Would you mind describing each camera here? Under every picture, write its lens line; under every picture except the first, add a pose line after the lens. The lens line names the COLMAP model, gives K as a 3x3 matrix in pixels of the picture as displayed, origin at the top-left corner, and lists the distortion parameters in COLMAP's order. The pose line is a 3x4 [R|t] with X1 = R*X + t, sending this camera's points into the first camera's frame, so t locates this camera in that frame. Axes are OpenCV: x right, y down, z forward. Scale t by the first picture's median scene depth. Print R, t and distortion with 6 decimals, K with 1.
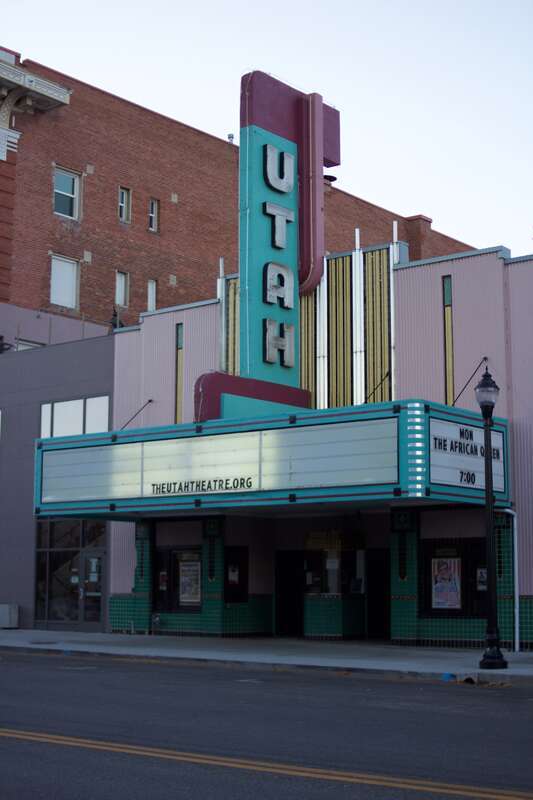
lens RADIAL K [[1257.5, 0, 266.5], [0, 1257.5, 400.0], [0, 0, 1]] dist [-0.119033, -0.038425]
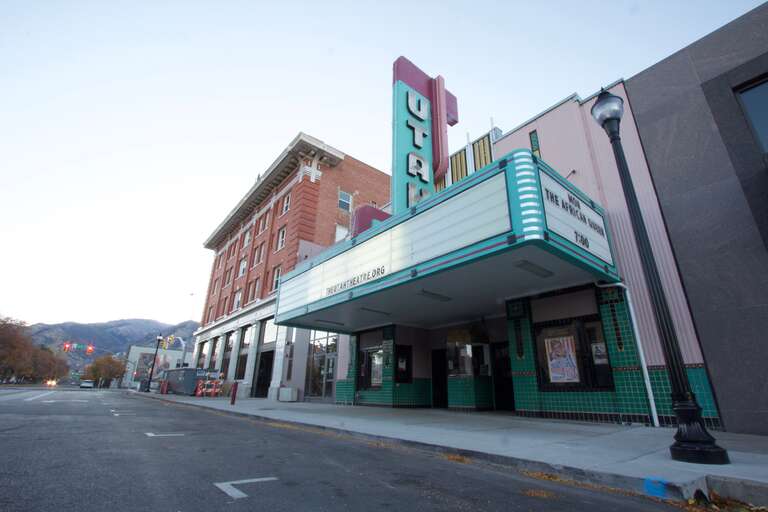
lens RADIAL K [[359.8, 0, 388.8], [0, 359.8, 257.4], [0, 0, 1]] dist [-0.013791, 0.000674]
pose [[0.979932, -0.059372, -0.190284, 0.054837], [0.016569, 0.975569, -0.219066, 0.120882], [0.198642, 0.211517, 0.956975, 0.615592]]
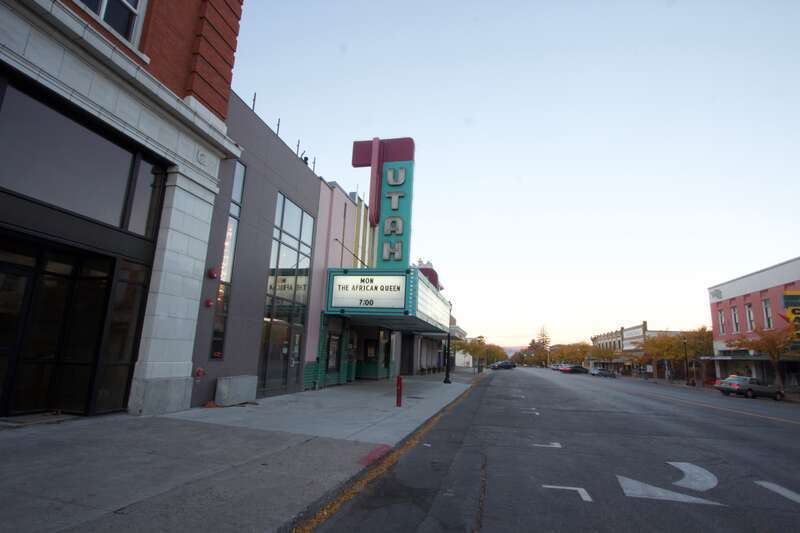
lens RADIAL K [[424.8, 0, 411.4], [0, 424.8, 268.9], [0, 0, 1]] dist [-0.001885, -0.000168]
pose [[-0.454122, 0.158012, 0.876816, -0.719346], [-0.173107, 0.949743, -0.260811, 0.190791], [-0.873961, -0.270223, -0.403946, 1.333410]]
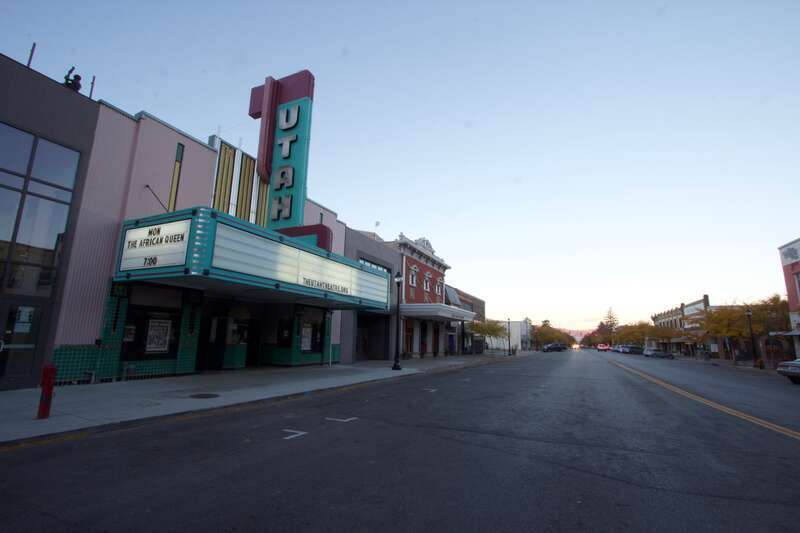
lens RADIAL K [[374.8, 0, 405.0], [0, 374.8, 267.9], [0, 0, 1]] dist [-0.013791, 0.000674]
pose [[-0.250629, 0.173234, 0.952458, -0.578971], [-0.163798, 0.962085, -0.218086, 0.136956], [-0.954125, -0.210670, -0.212751, 0.970790]]
